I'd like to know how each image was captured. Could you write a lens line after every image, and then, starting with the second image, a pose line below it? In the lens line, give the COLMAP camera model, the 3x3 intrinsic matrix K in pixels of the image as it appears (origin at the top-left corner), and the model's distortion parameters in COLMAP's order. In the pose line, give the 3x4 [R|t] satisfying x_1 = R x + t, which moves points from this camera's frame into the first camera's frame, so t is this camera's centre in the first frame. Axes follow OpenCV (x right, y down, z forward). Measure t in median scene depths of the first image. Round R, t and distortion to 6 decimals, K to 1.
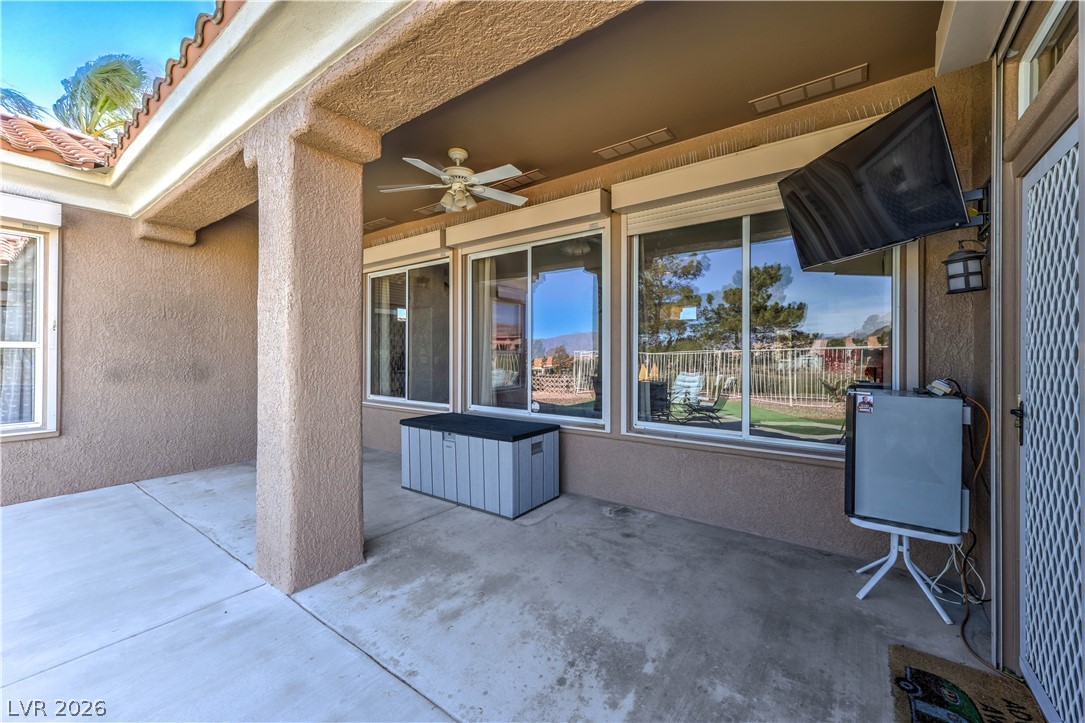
lens RADIAL K [[435.5, 0, 542.4], [0, 435.5, 354.5], [0, 0, 1]] dist [0.010040, 0.000245]
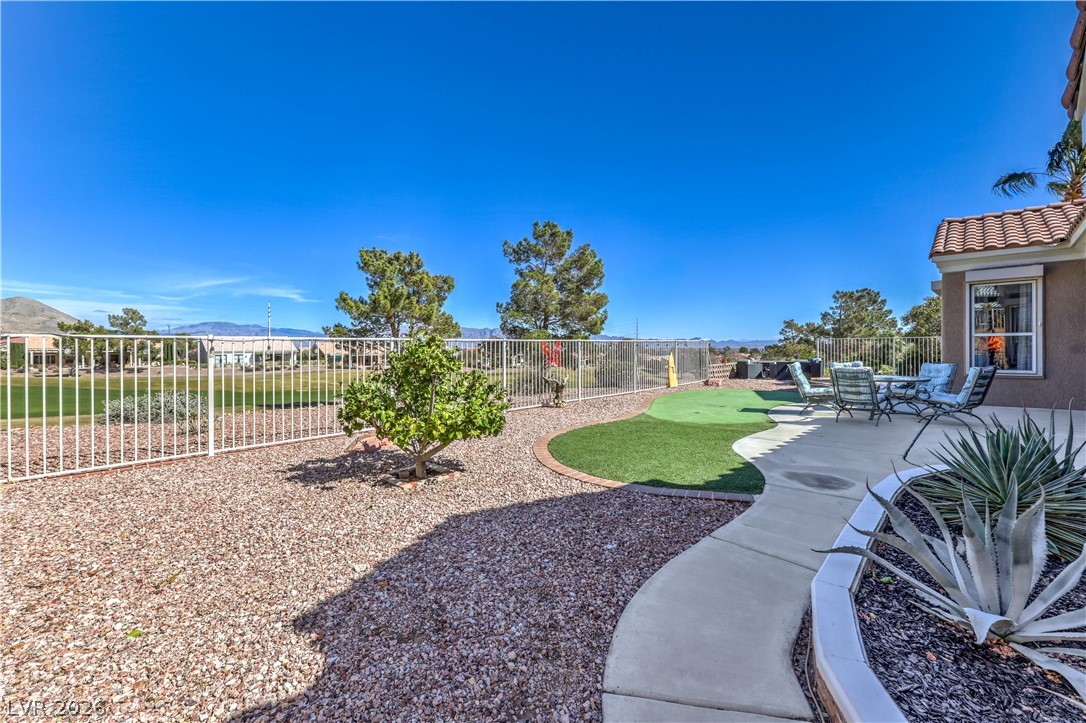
lens RADIAL K [[435.9, 0, 547.3], [0, 435.9, 343.4], [0, 0, 1]] dist [0.010040, 0.000245]
pose [[-0.140956, -0.002559, -0.990013, 1.129479], [0.011171, 0.999929, -0.004175, 0.005842], [0.989953, -0.011648, -0.140918, -0.888110]]
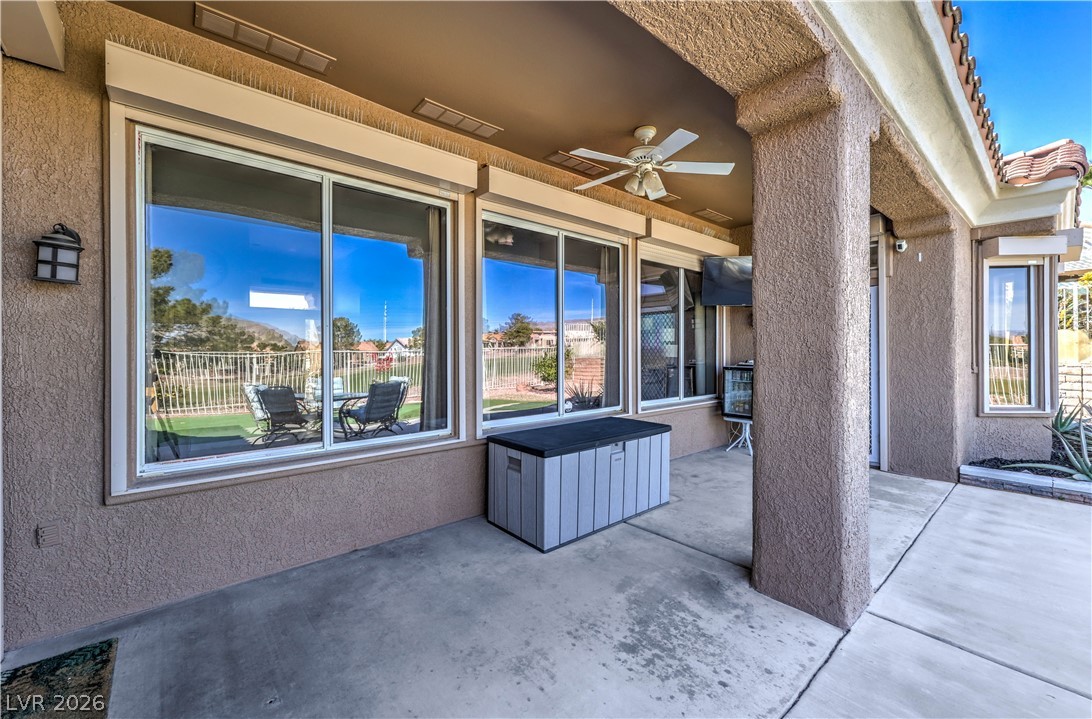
lens RADIAL K [[438.3, 0, 547.2], [0, 438.3, 352.5], [0, 0, 1]] dist [0.010040, 0.000245]
pose [[0.212105, -0.004704, 0.977236, -1.467639], [0.003185, 0.999986, 0.004122, -0.001435], [-0.977242, 0.002238, 0.212117, 1.294639]]
